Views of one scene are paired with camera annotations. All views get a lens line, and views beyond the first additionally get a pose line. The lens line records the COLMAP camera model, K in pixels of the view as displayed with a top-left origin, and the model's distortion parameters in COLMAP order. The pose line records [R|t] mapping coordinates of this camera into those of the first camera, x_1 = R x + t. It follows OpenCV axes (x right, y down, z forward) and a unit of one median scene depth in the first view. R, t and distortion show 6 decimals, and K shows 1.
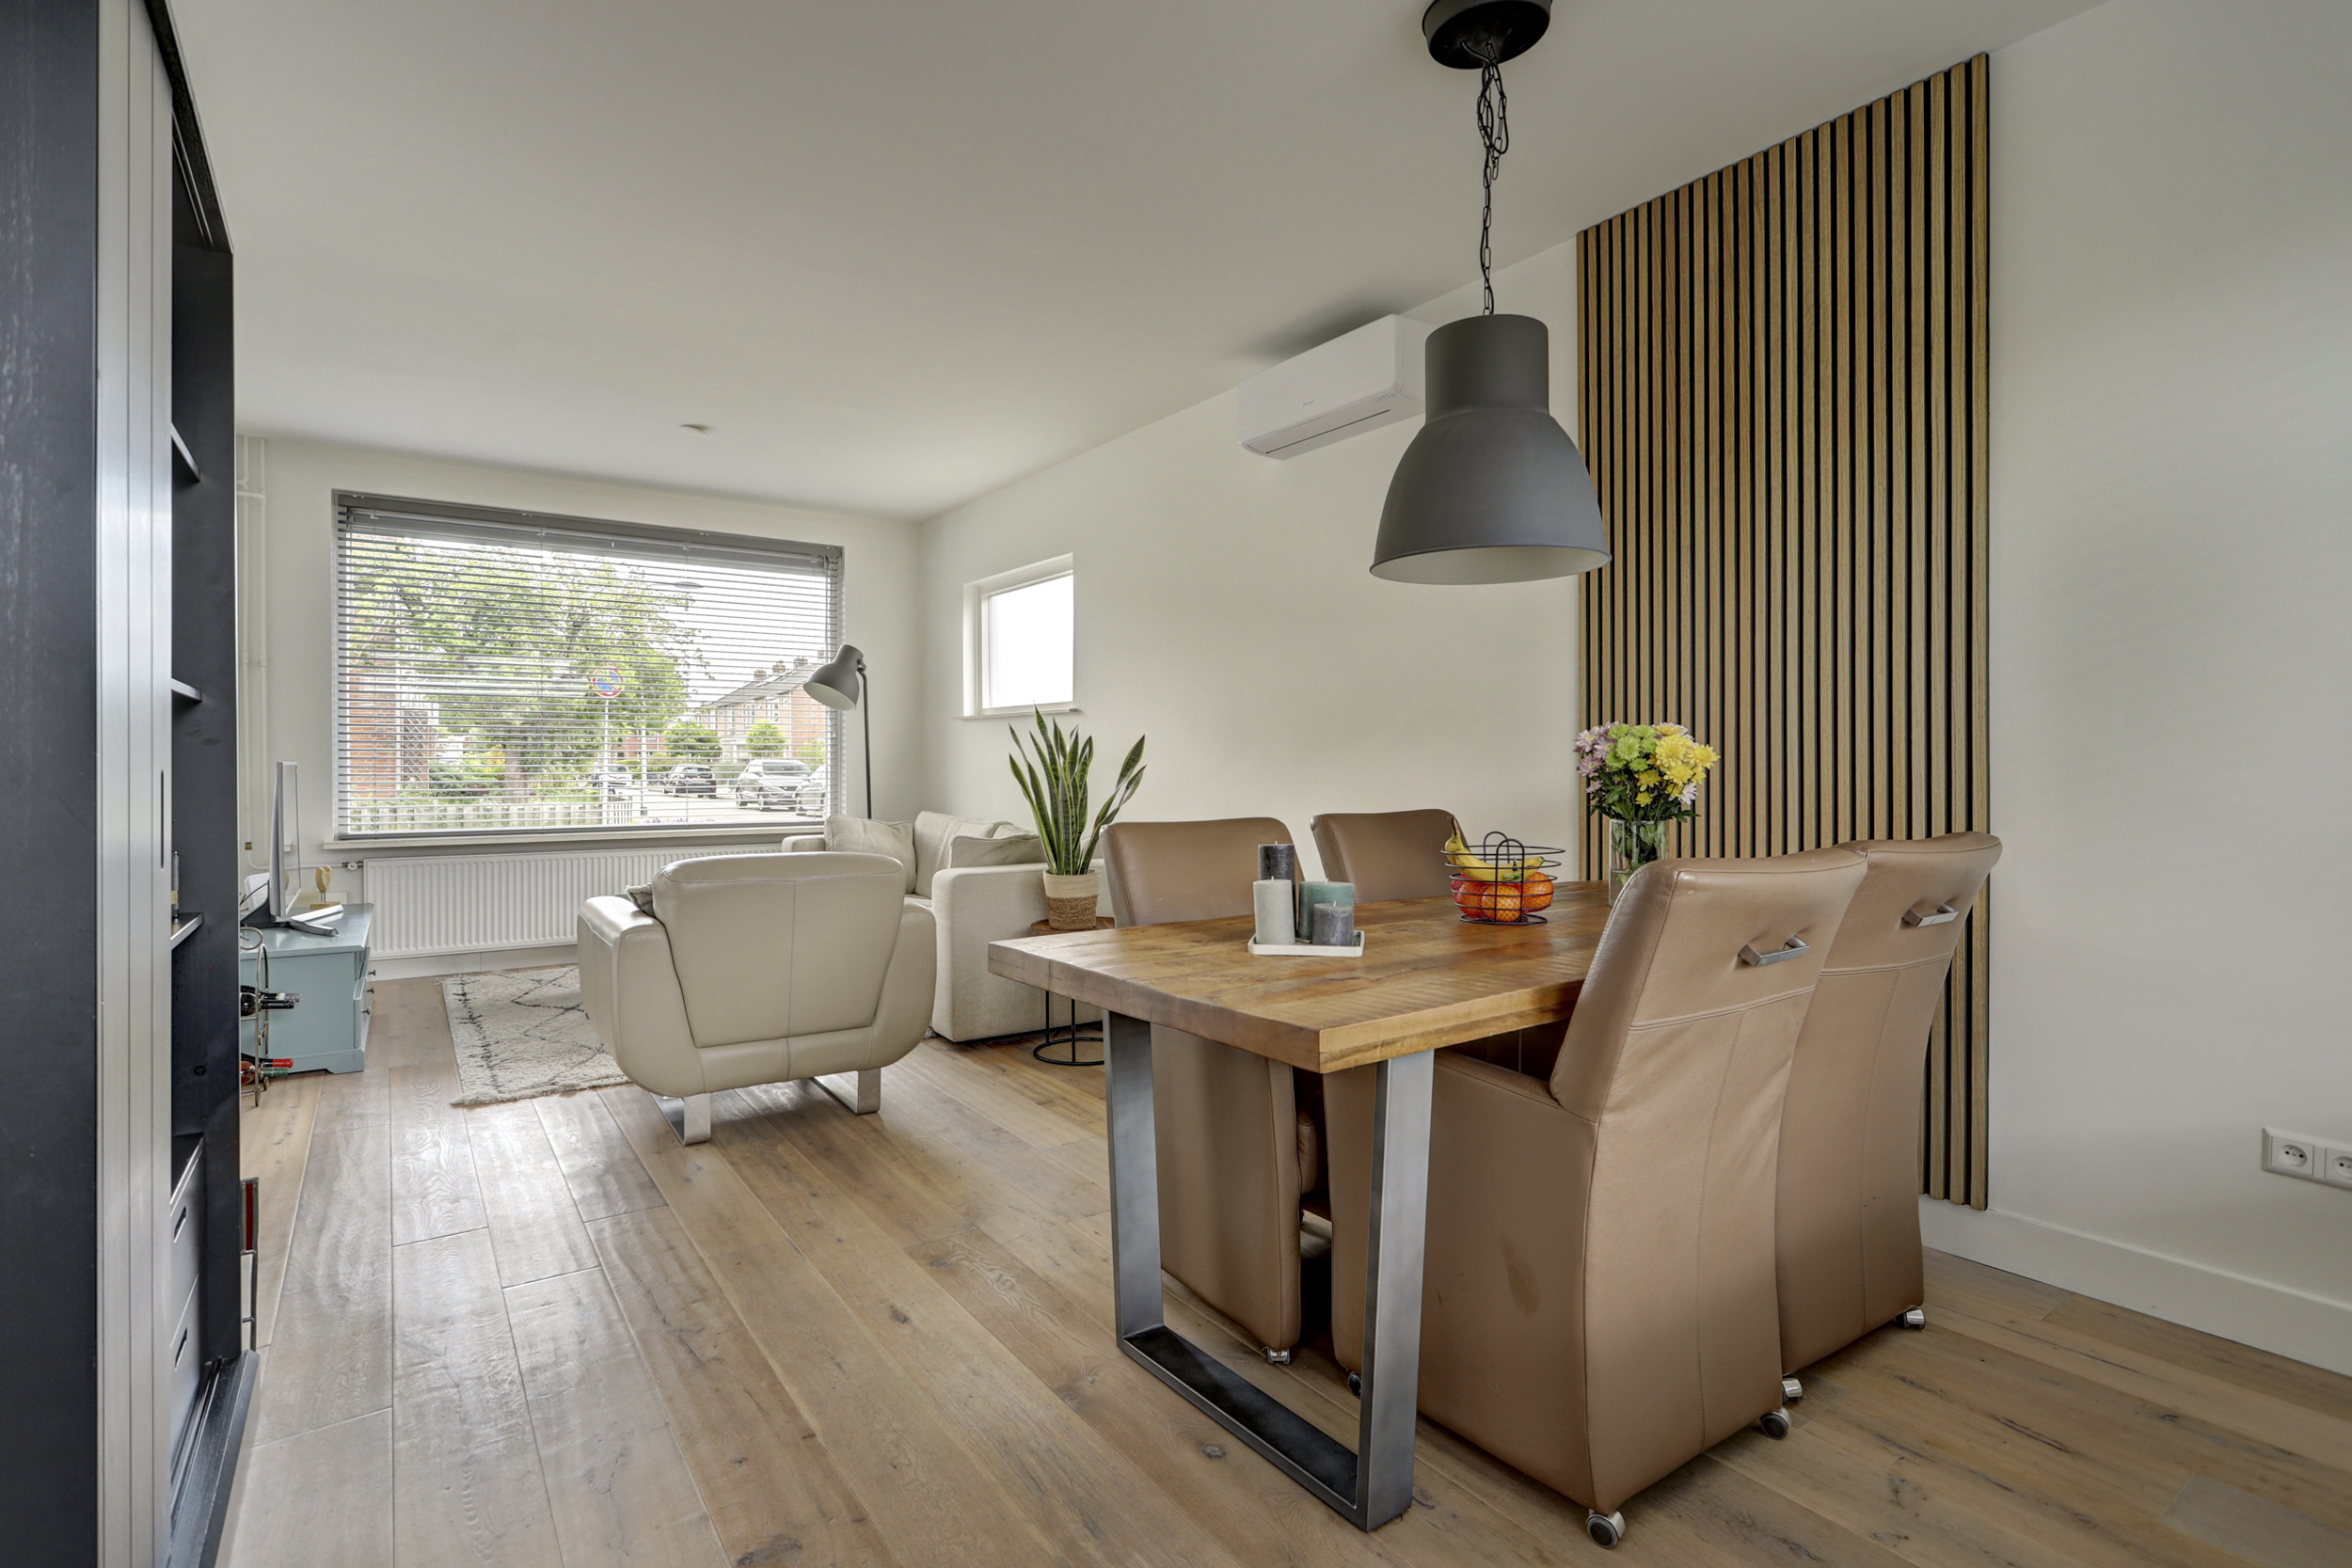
lens RADIAL K [[1150.7, 0, 1172.1], [0, 1150.7, 762.1], [0, 0, 1]] dist [-0.001229, 0.000096]
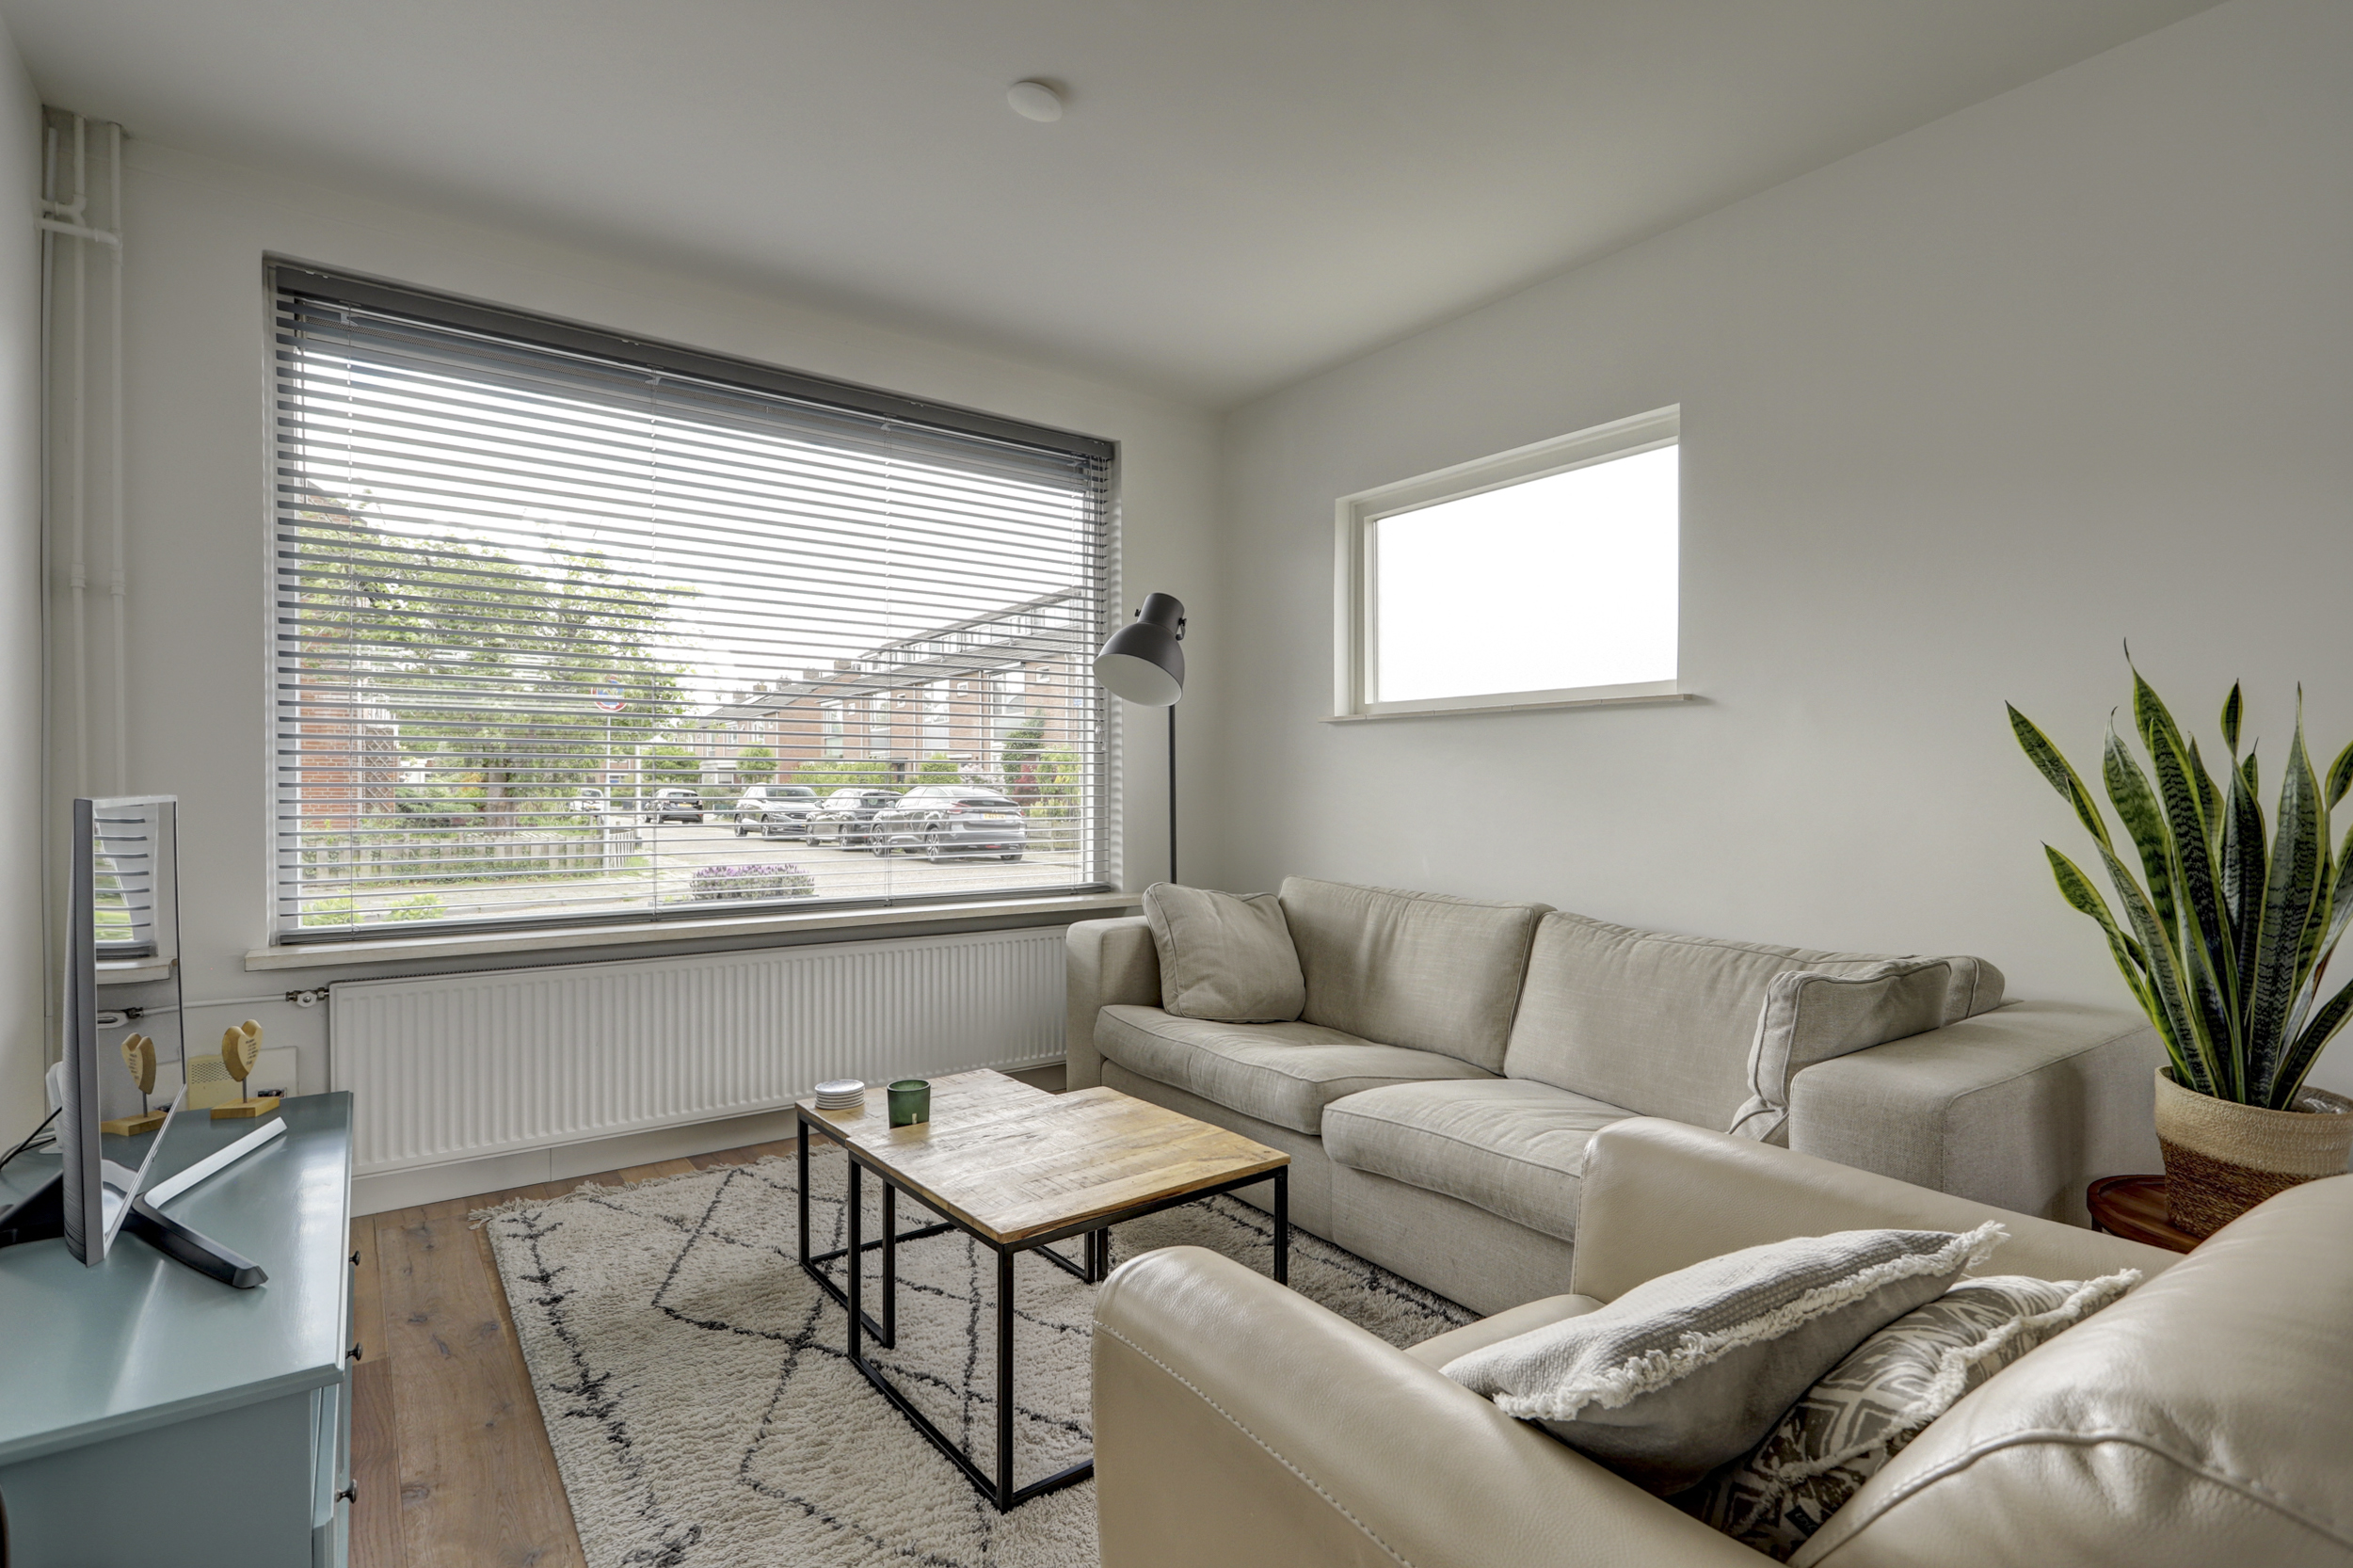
lens RADIAL K [[1133.2, 0, 1166.2], [0, 1133.2, 790.6], [0, 0, 1]] dist [-0.001540, 0.000203]
pose [[0.999510, 0.001054, 0.031282, -0.299361], [-0.001170, 0.999993, 0.003674, -0.002540], [-0.031278, -0.003709, 0.999504, 0.419074]]
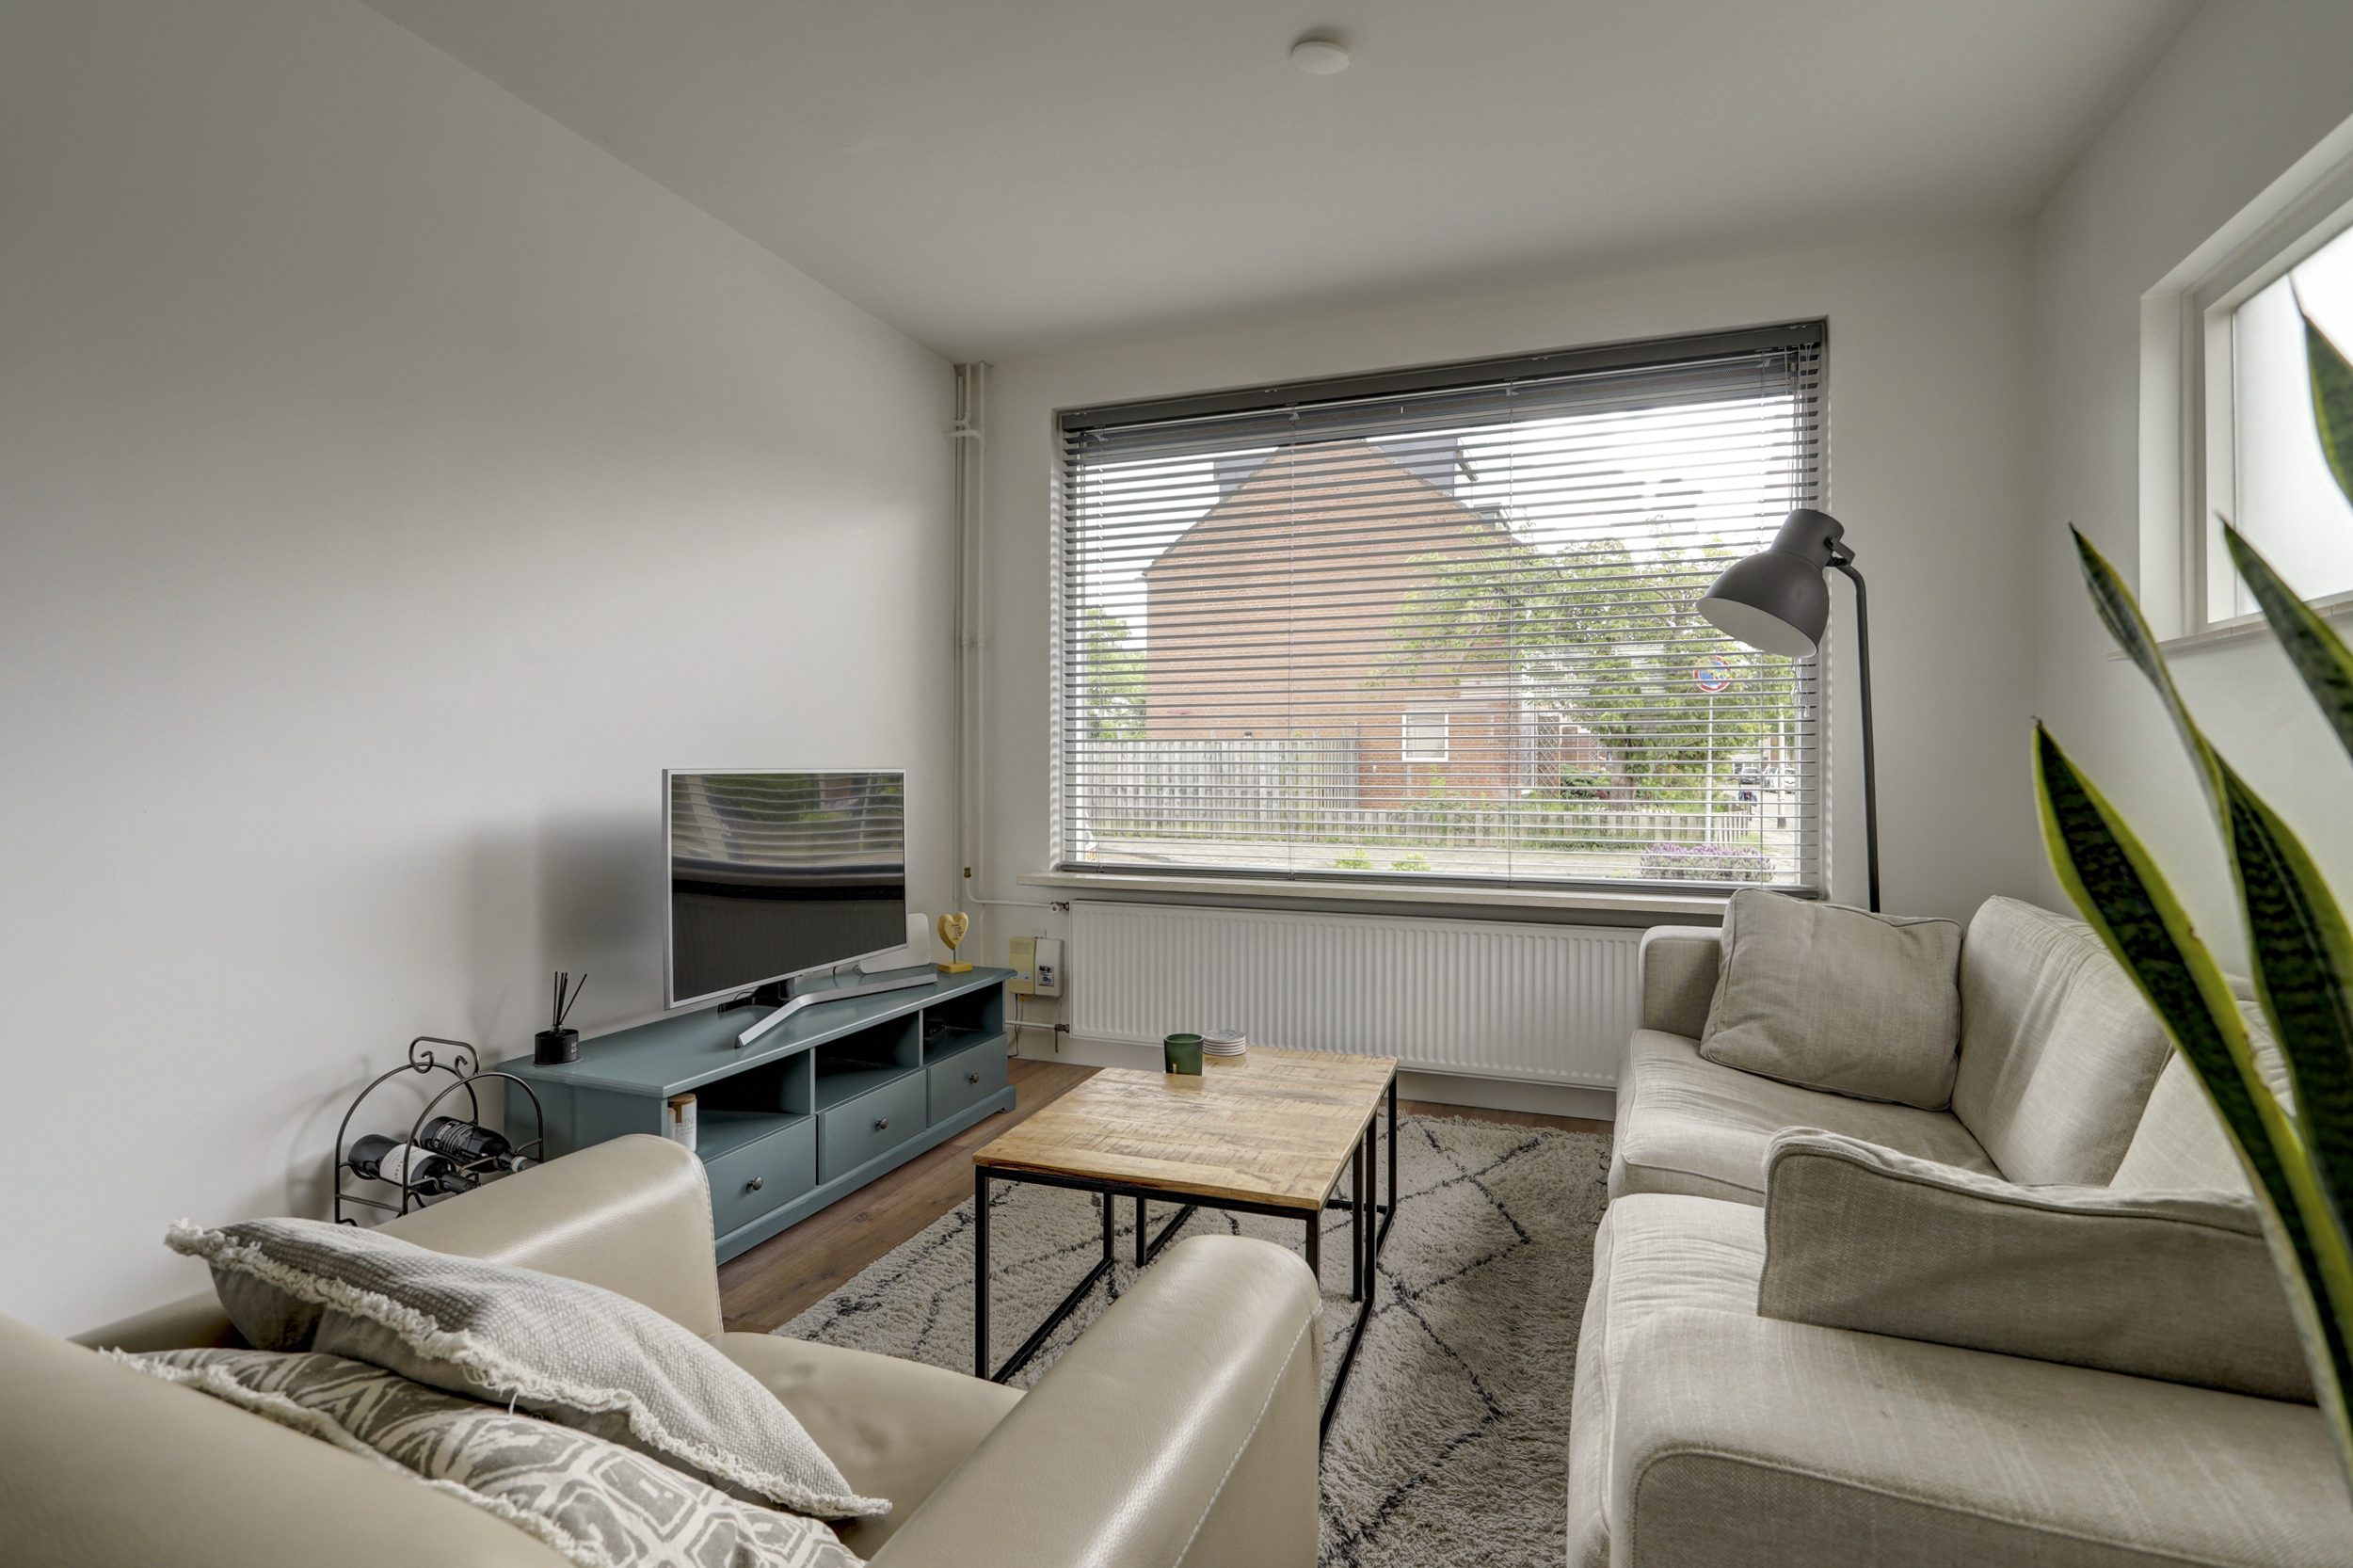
lens RADIAL K [[1114.9, 0, 1178.0], [0, 1114.9, 767.0], [0, 0, 1]] dist [-0.004974, -0.000440]
pose [[0.570614, 0.002669, -0.821214, -0.065386], [0.001487, 0.999990, 0.004284, -0.003350], [0.821217, -0.003665, 0.570604, 0.552021]]
